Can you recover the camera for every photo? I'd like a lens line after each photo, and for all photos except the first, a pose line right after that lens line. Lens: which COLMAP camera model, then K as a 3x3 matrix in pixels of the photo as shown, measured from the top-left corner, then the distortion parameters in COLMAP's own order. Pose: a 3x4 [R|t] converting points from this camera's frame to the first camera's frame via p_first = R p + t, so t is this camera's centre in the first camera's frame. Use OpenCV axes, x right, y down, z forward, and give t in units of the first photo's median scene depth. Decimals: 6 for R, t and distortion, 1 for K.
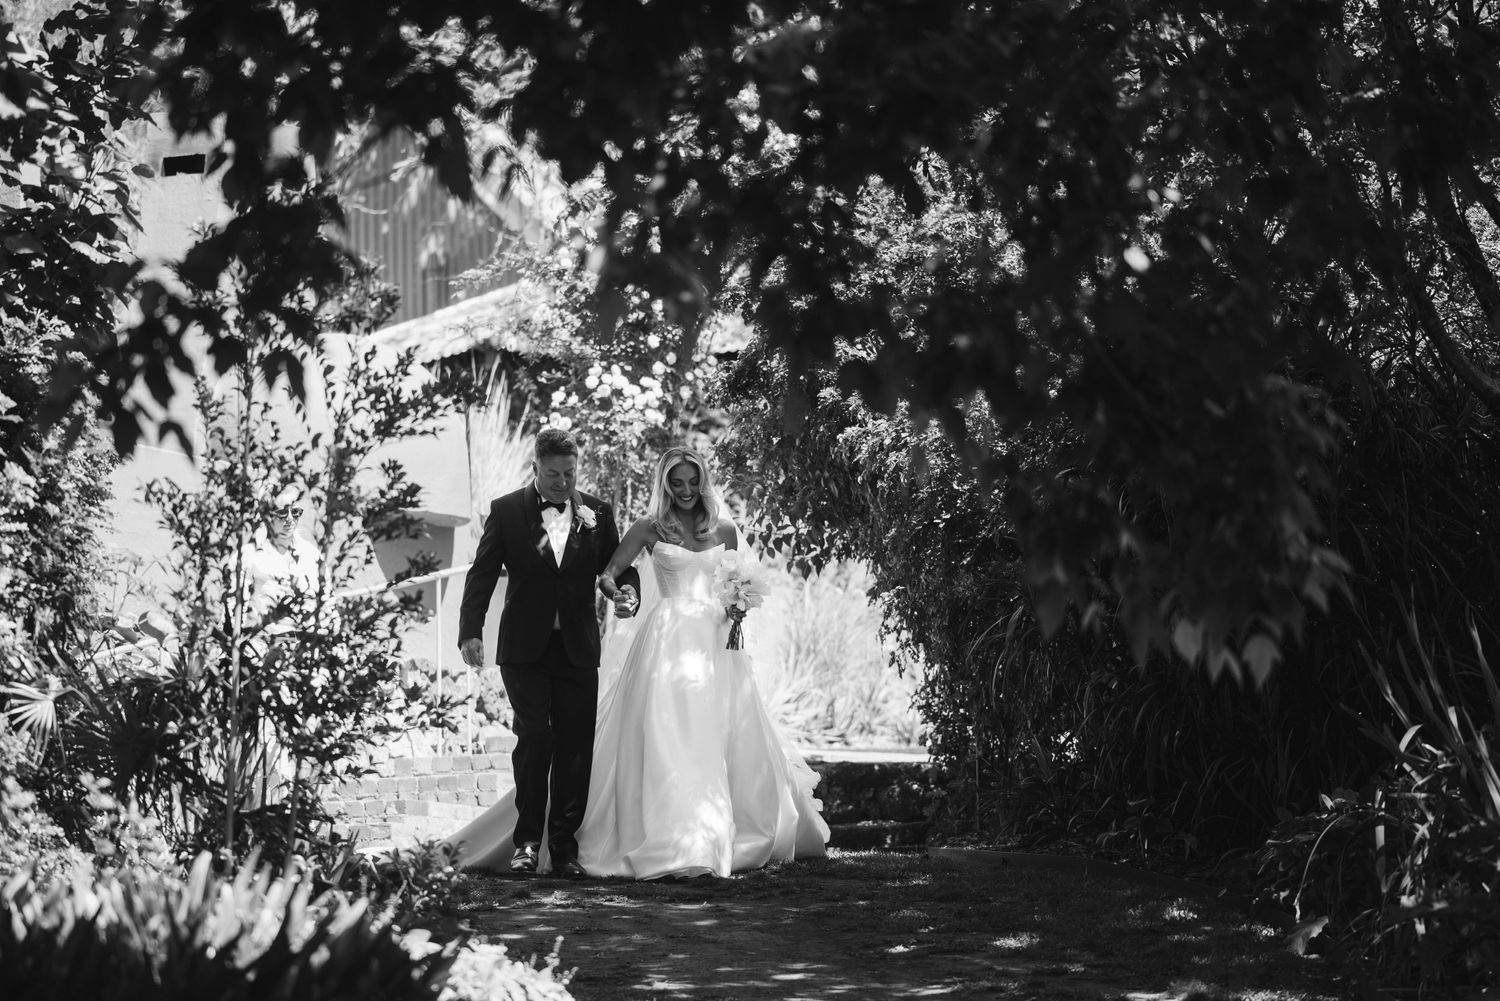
lens RADIAL K [[6796.5, 0, 750.0], [0, 6796.5, 508.2], [0, 0, 1]] dist [-0.089713, 0.000000]
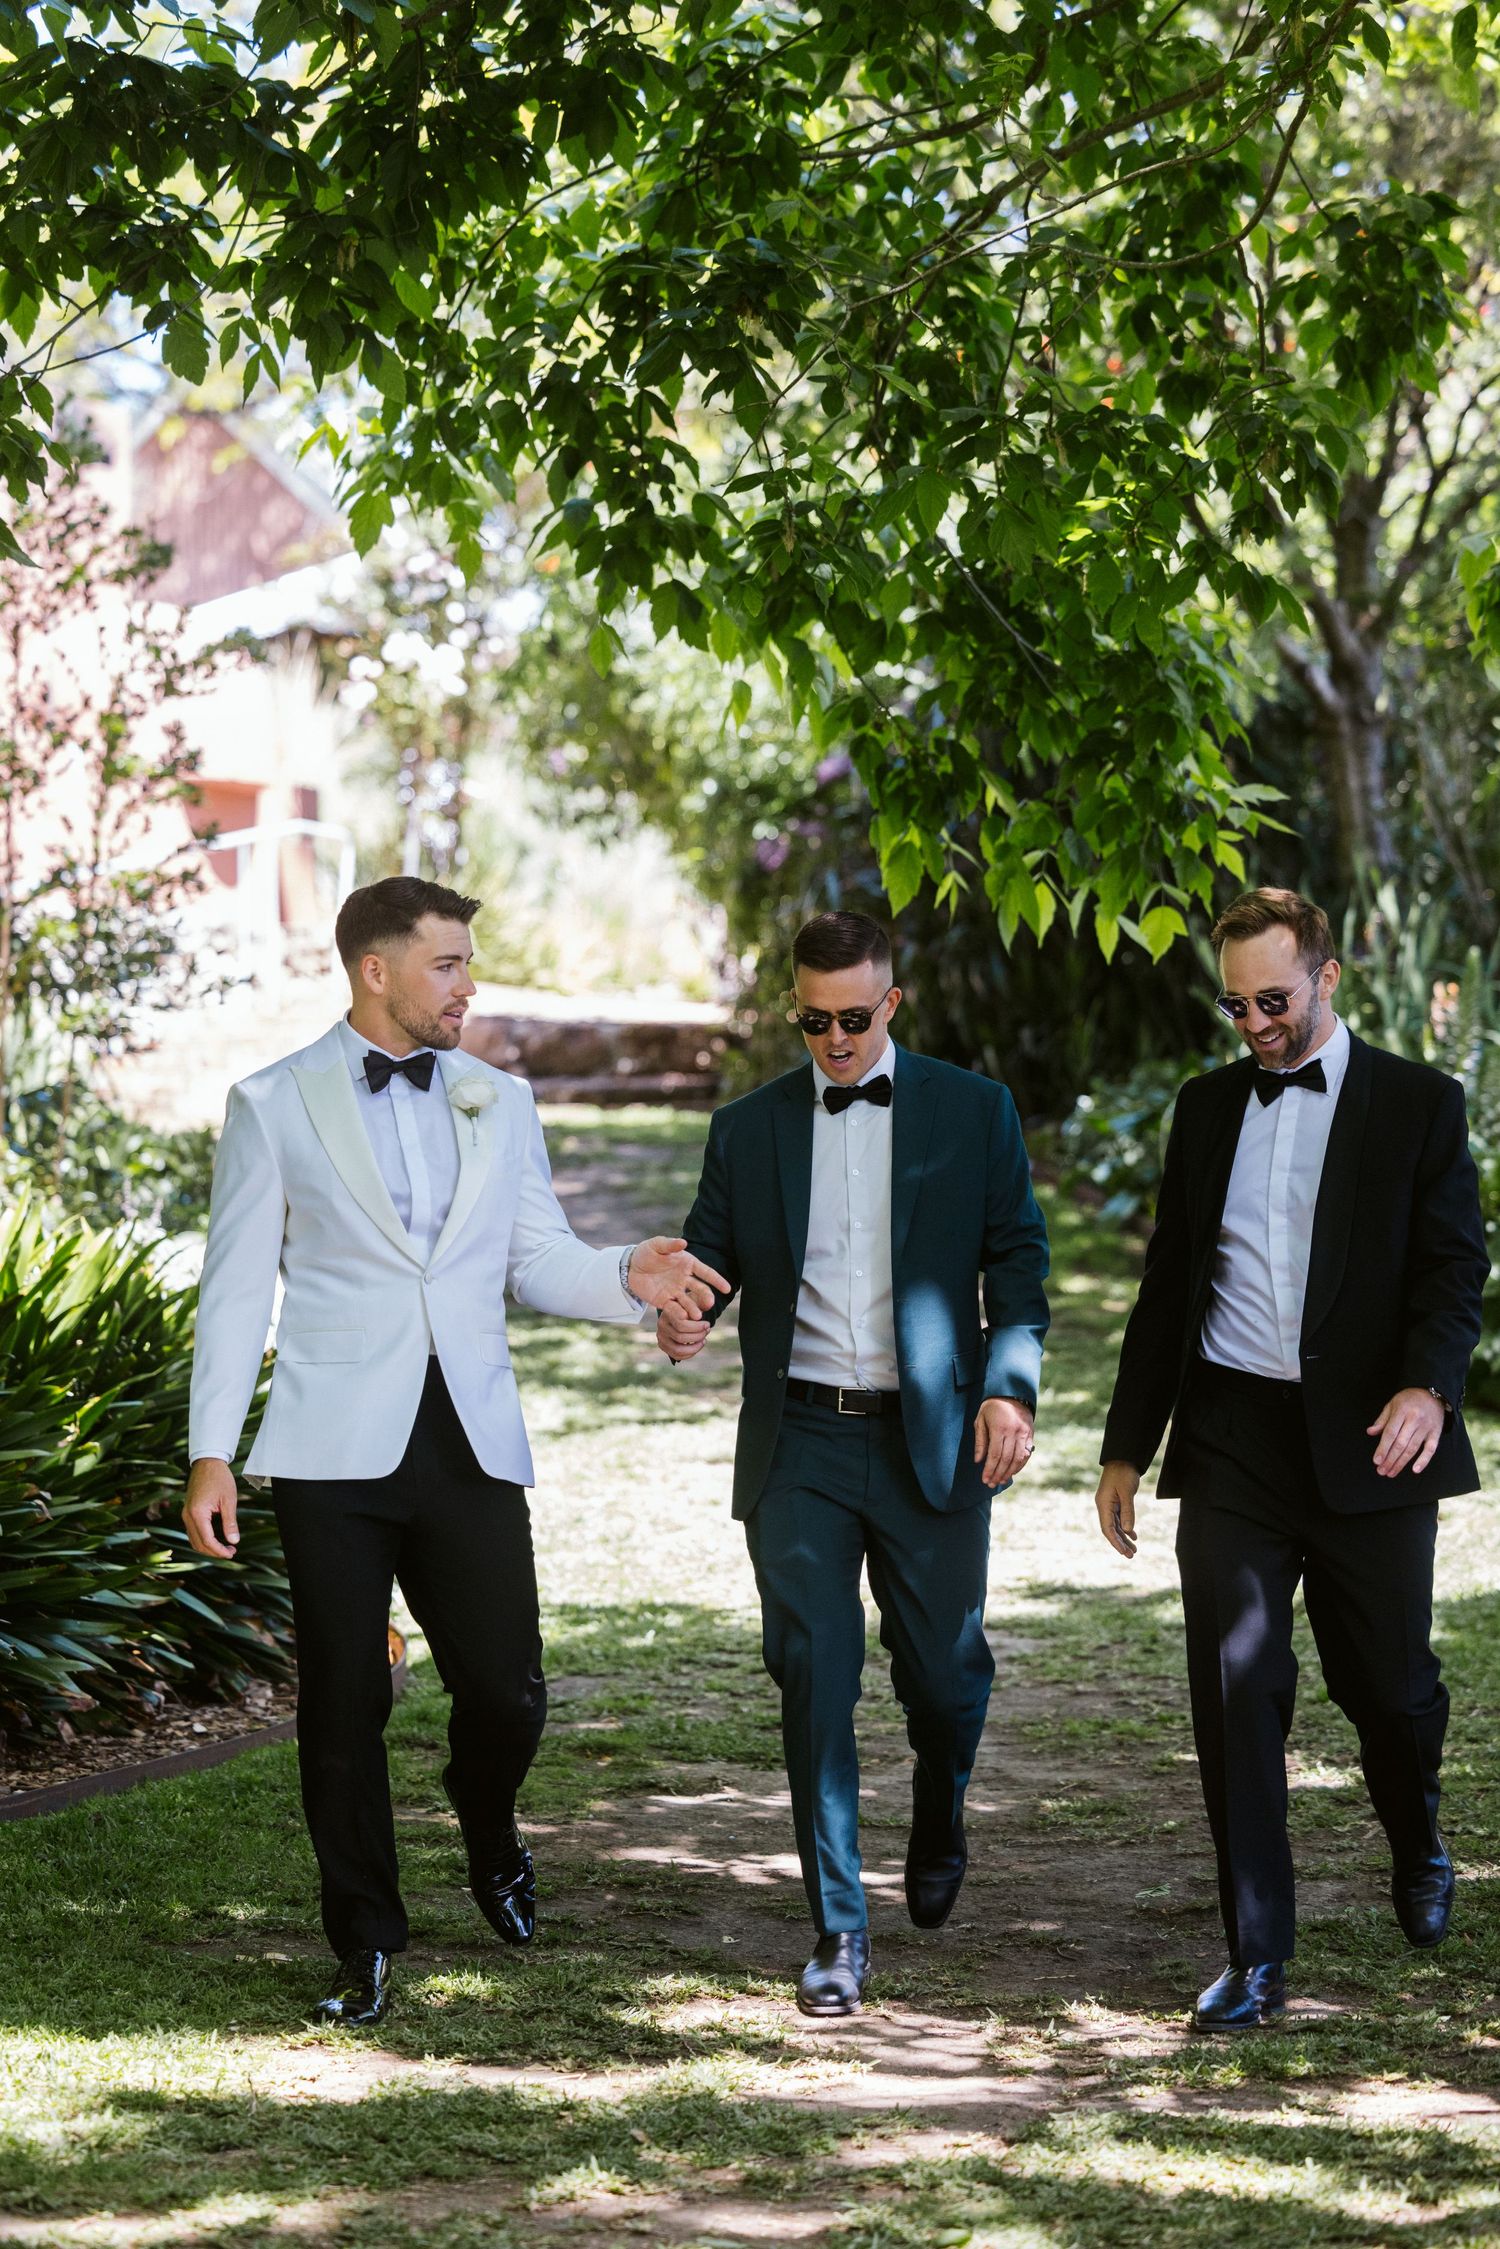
lens RADIAL K [[12881.6, 0, 754.8], [0, 12881.6, 1118.1], [0, 0, 1]] dist [-2.309306, 0.000000]
pose [[0.999882, -0.002805, 0.015114, 0.001474], [0.002308, 0.999460, 0.032789, -0.010365], [-0.015197, -0.032750, 0.999348, -0.786475]]
